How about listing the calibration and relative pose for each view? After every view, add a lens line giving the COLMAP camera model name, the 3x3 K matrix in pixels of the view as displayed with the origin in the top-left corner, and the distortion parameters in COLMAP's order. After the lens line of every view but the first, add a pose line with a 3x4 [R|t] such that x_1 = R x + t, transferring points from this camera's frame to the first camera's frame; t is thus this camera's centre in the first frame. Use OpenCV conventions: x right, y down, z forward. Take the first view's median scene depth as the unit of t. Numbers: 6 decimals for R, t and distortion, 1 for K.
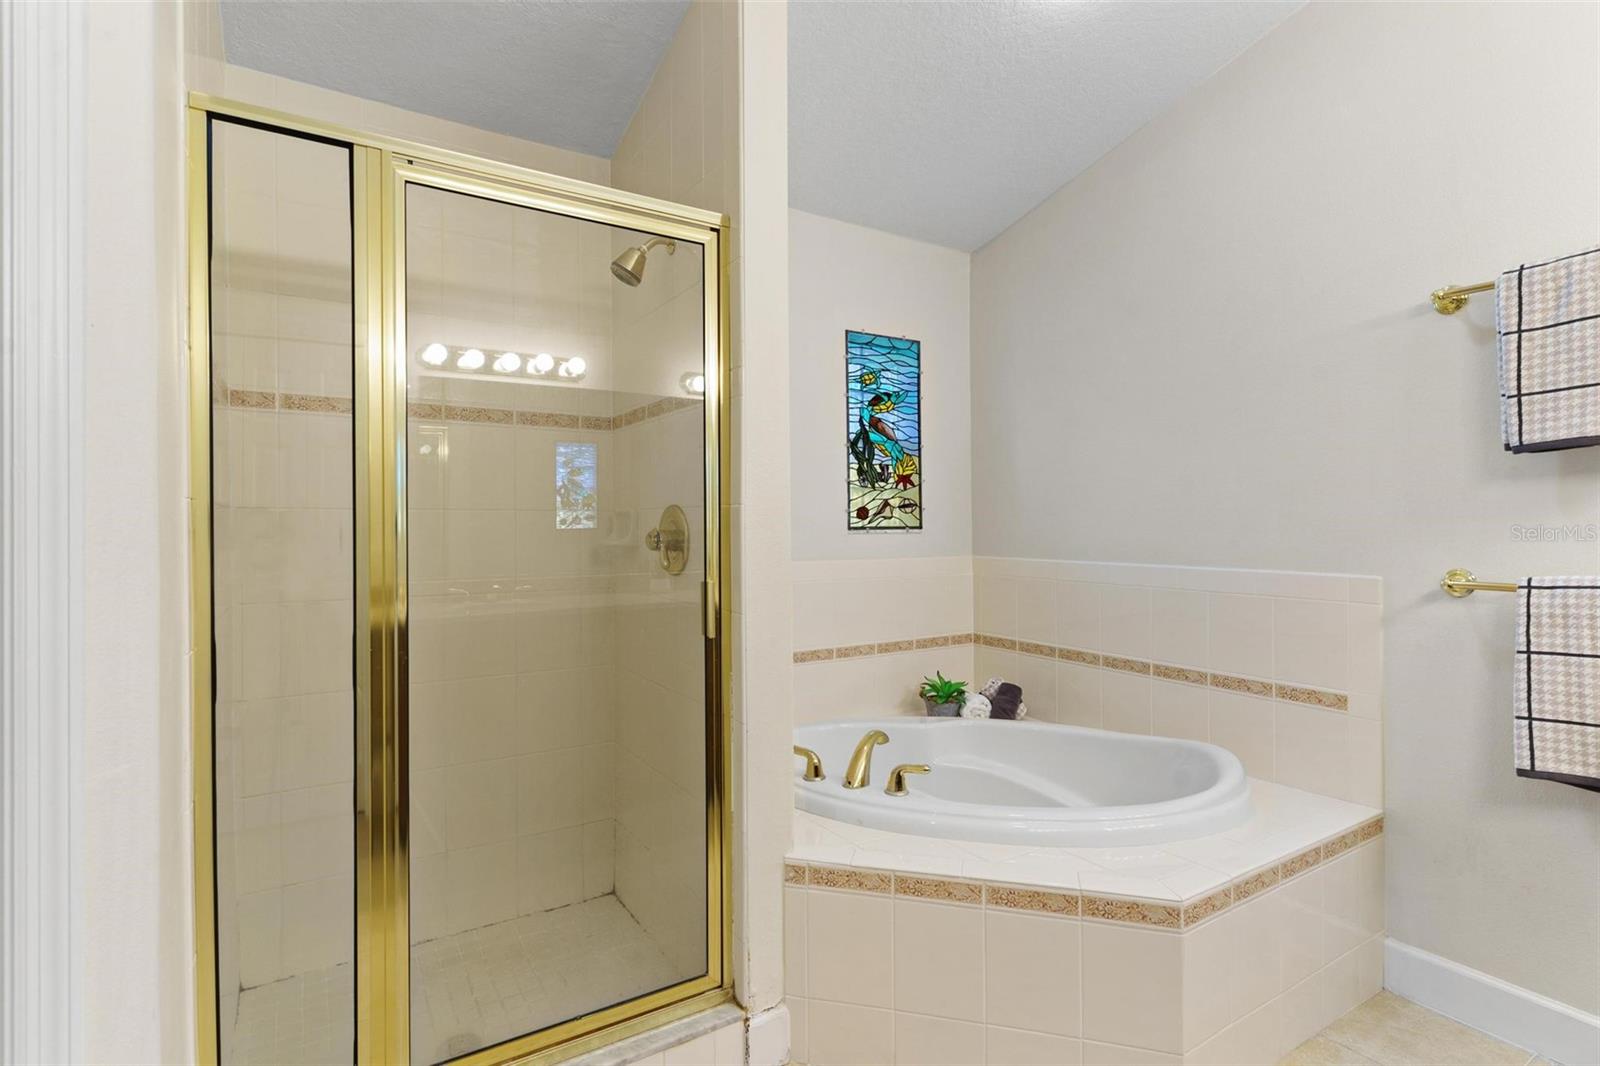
lens RADIAL K [[780.6, 0, 797.3], [0, 780.6, 526.2], [0, 0, 1]] dist [0.000132, 0.001298]
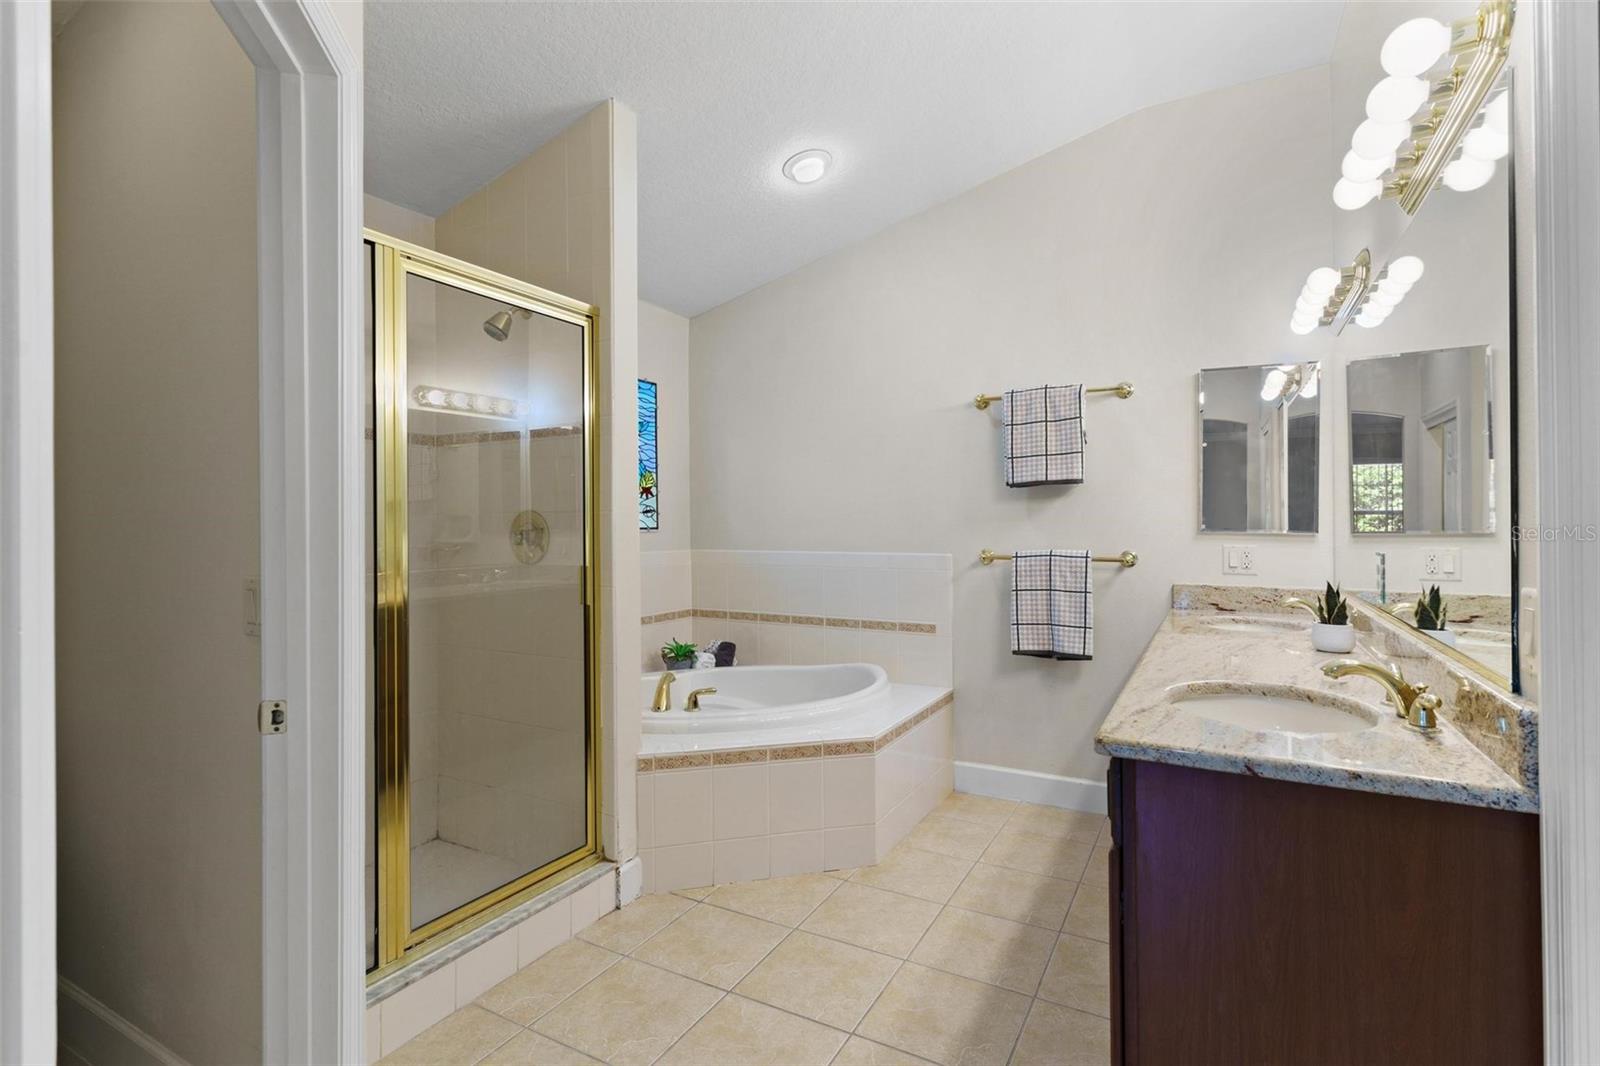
lens RADIAL K [[780.6, 0, 794.4], [0, 780.6, 521.2], [0, 0, 1]] dist [0.000132, 0.001298]
pose [[0.876100, 0.001314, 0.482129, -0.473937], [0.003240, 0.999958, -0.008613, 0.004439], [-0.482119, 0.009108, 0.876058, -0.425791]]
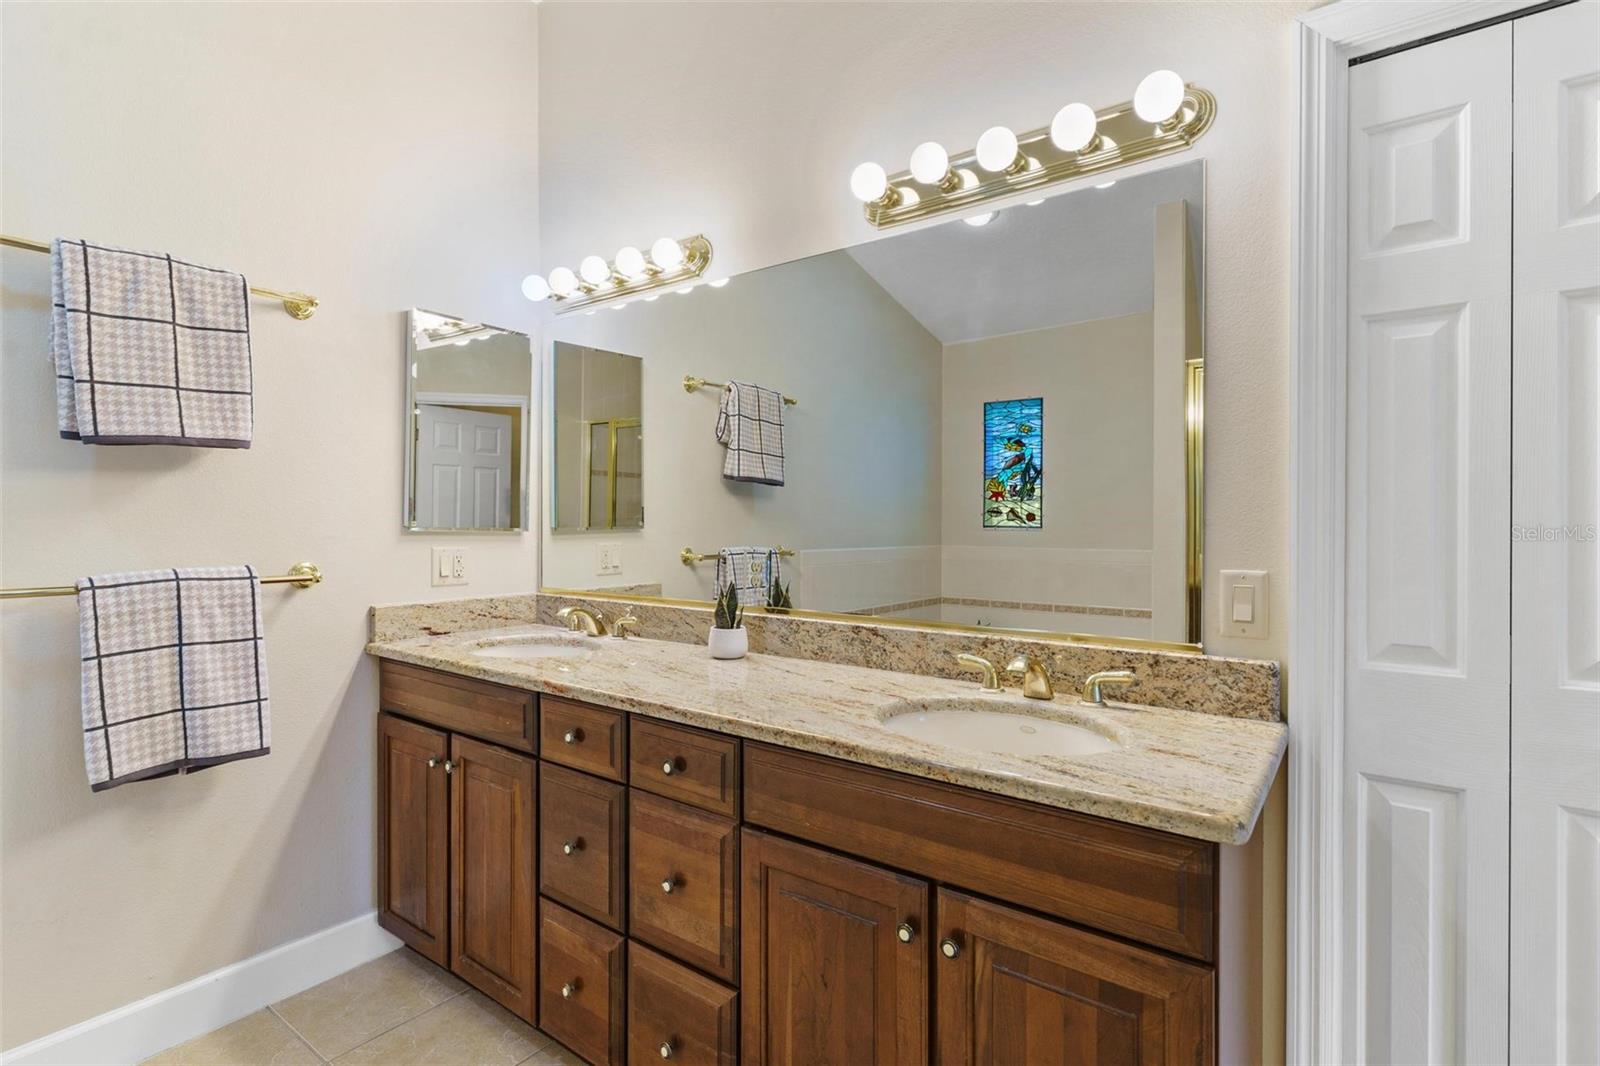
lens RADIAL K [[780.6, 0, 800.6], [0, 780.6, 518.7], [0, 0, 1]] dist [0.000132, 0.001298]
pose [[-0.344693, 0.001191, 0.938715, -0.232721], [0.005326, 0.999986, 0.000687, -0.000908], [-0.938700, 0.005237, -0.344694, 0.521285]]
